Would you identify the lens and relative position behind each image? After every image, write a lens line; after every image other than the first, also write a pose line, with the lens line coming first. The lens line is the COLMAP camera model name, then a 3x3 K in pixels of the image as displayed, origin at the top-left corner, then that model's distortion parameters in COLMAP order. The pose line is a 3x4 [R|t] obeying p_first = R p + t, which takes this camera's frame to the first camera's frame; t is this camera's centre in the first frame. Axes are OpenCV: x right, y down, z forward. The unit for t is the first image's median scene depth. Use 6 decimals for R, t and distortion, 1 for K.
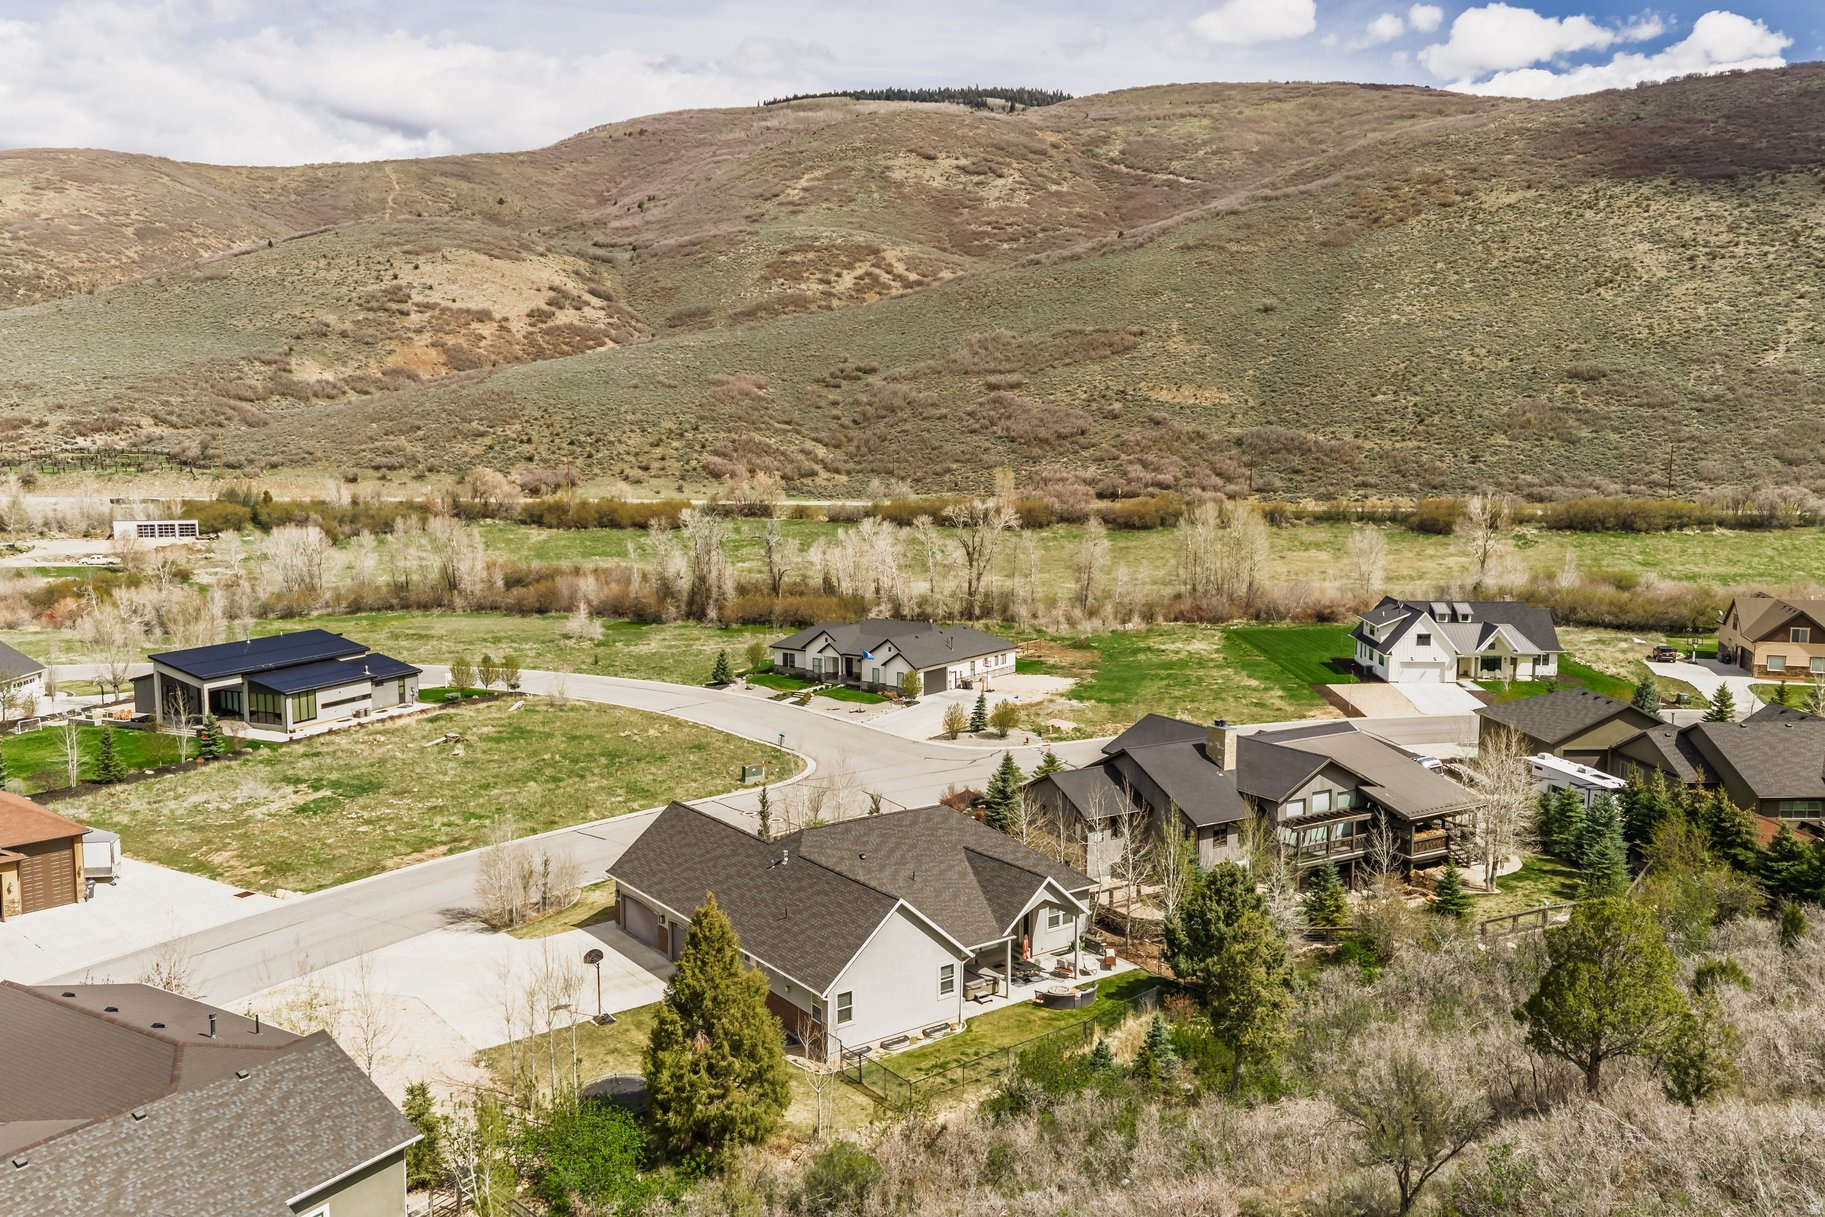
lens RADIAL K [[1471.2, 0, 915.2], [0, 1471.2, 639.6], [0, 0, 1]] dist [0.119019, -0.052203]
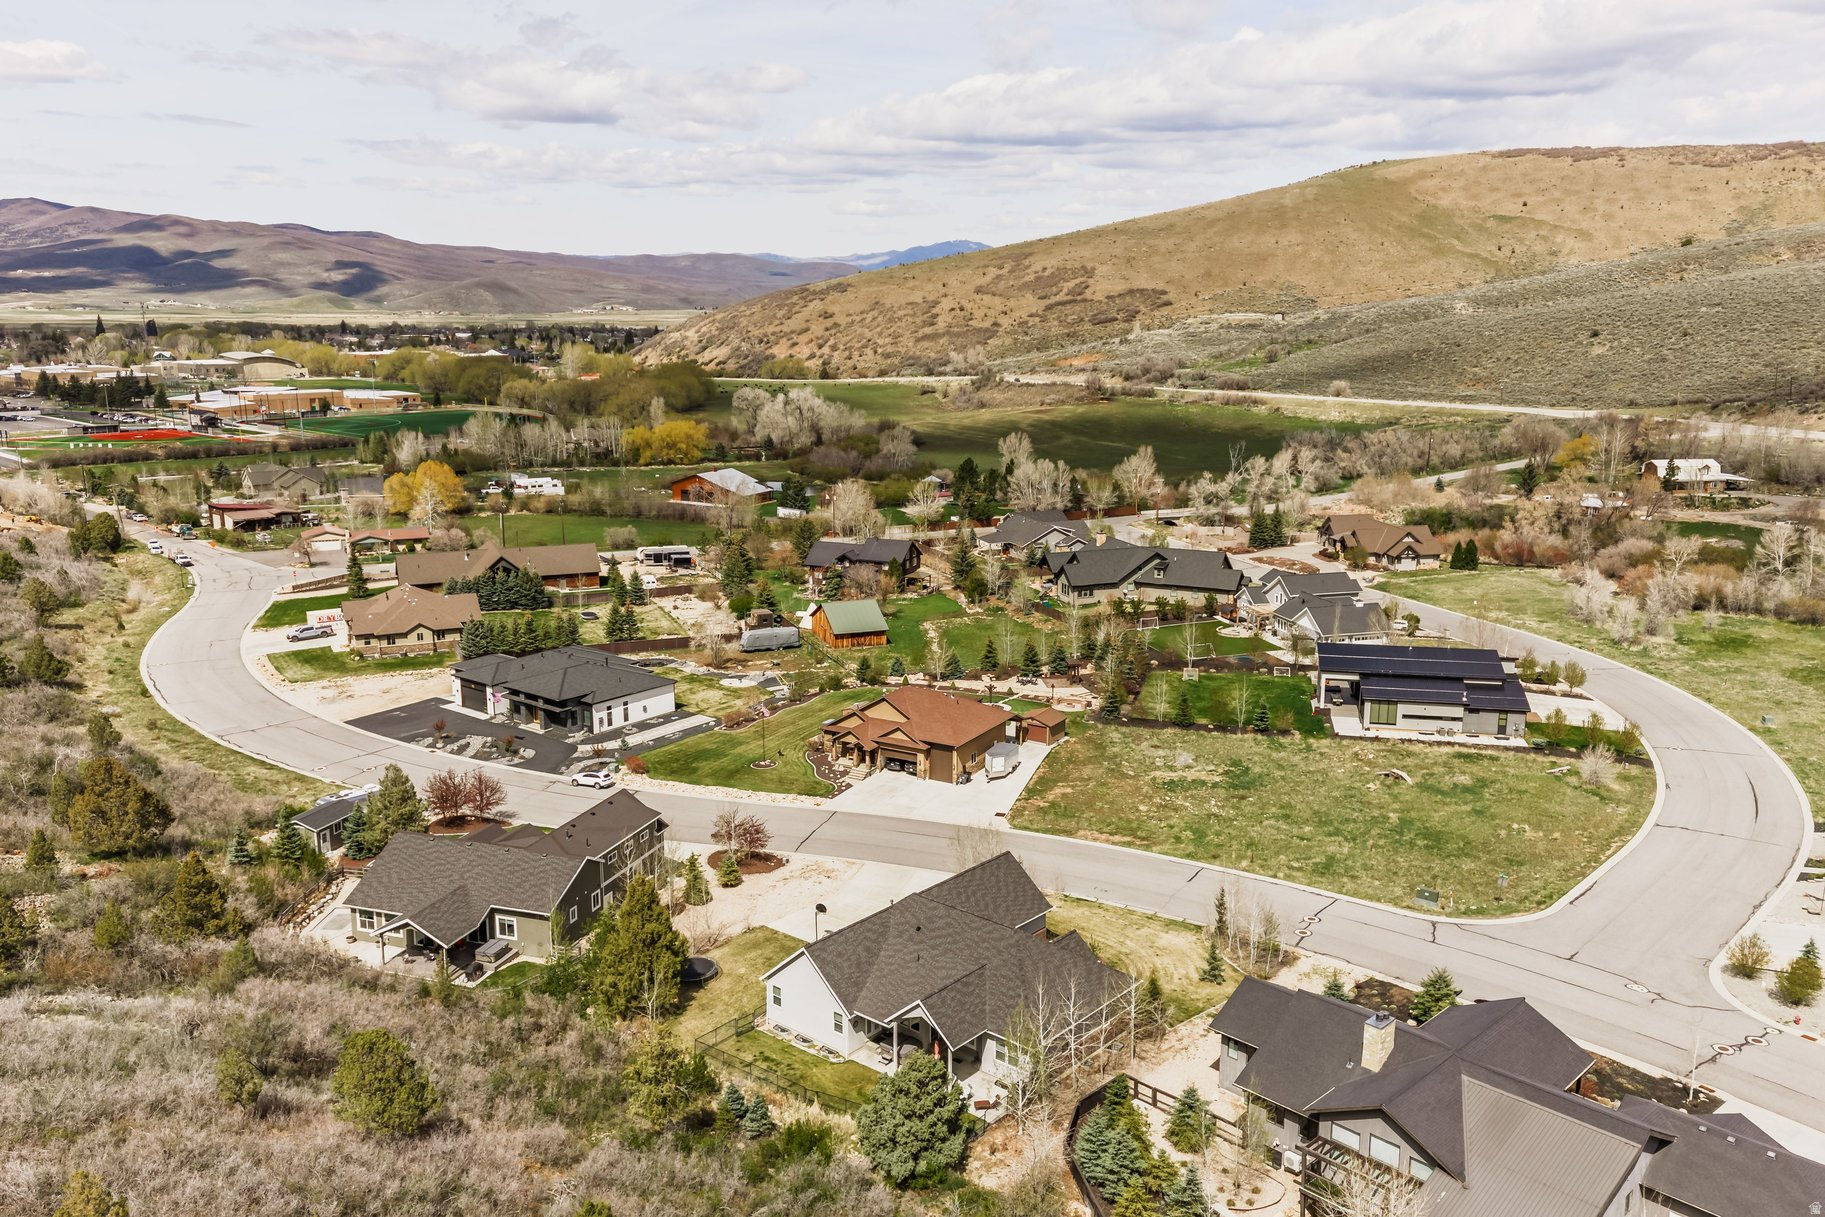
lens RADIAL K [[1471.2, 0, 915.2], [0, 1471.2, 639.6], [0, 0, 1]] dist [0.119019, -0.052203]
pose [[0.245147, 0.229215, -0.942000, 0.136877], [-0.143359, 0.969538, 0.198607, -0.043814], [0.958828, 0.086356, 0.270539, 0.071459]]
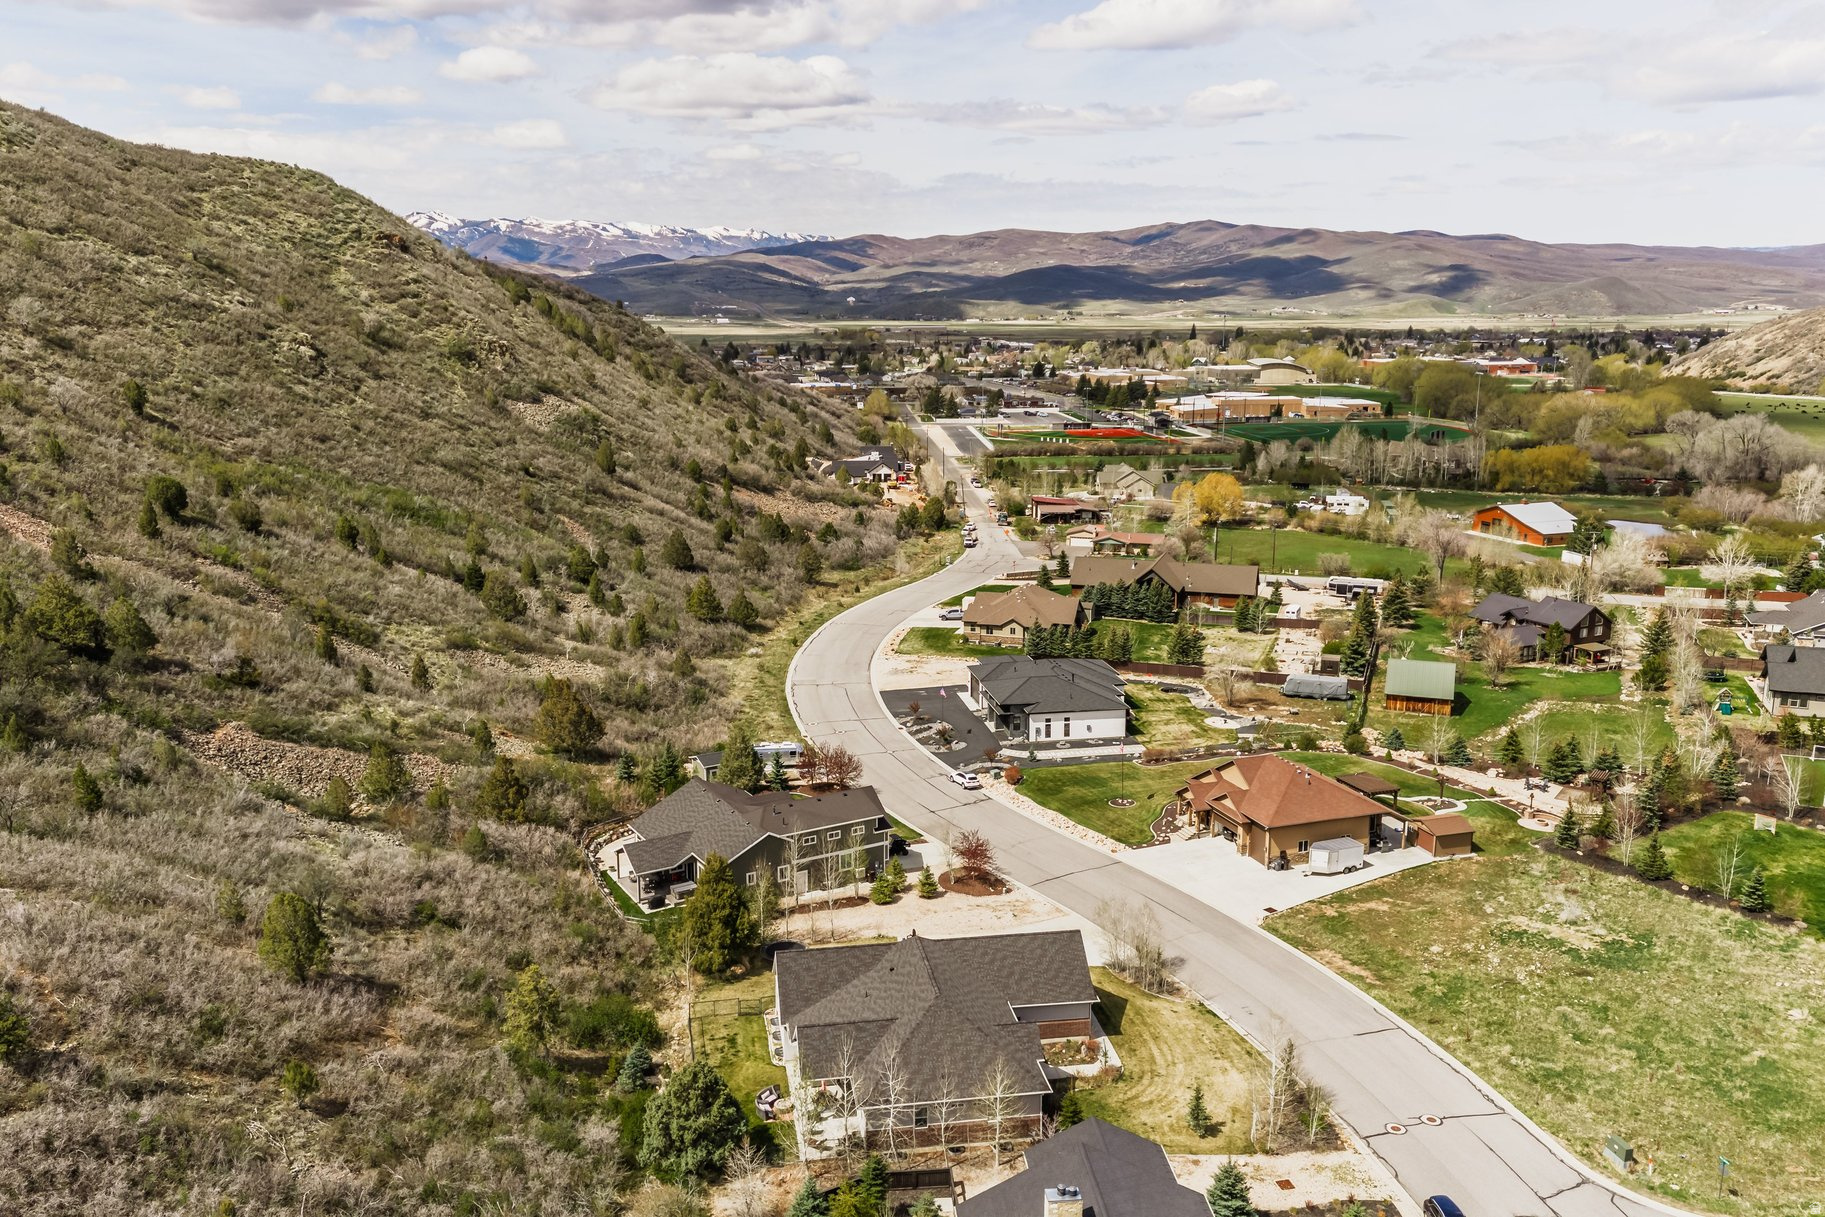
lens RADIAL K [[1471.2, 0, 915.2], [0, 1471.2, 639.6], [0, 0, 1]] dist [0.119019, -0.052203]
pose [[-0.427956, 0.211448, -0.878717, 0.128668], [-0.134871, 0.946421, 0.293424, -0.064512], [0.893680, 0.244086, -0.376508, 0.171874]]
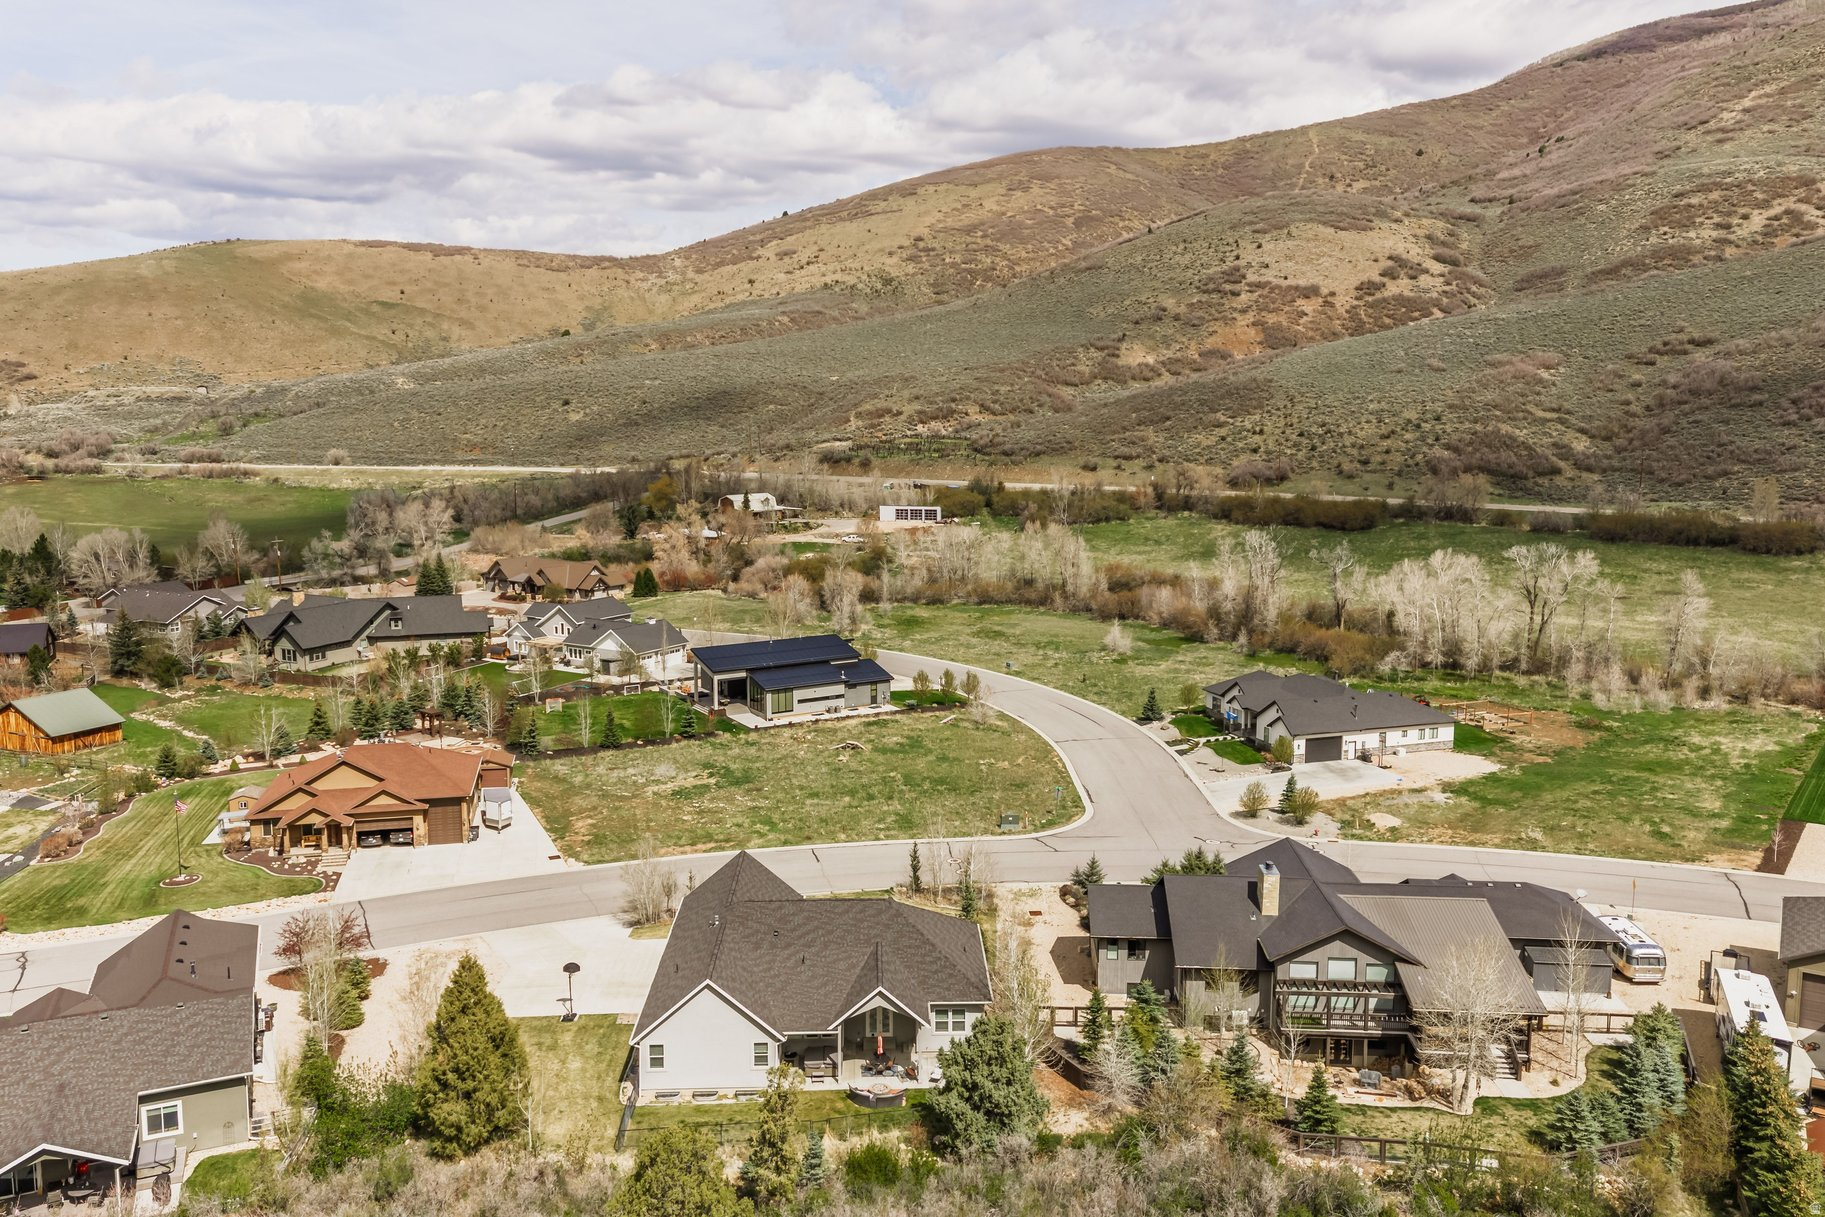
lens RADIAL K [[1471.2, 0, 915.2], [0, 1471.2, 639.6], [0, 0, 1]] dist [0.119019, -0.052203]
pose [[0.829237, 0.099441, -0.549980, 0.079892], [-0.082383, 0.995043, 0.055698, -0.018859], [0.552793, -0.000878, 0.833318, 0.008591]]
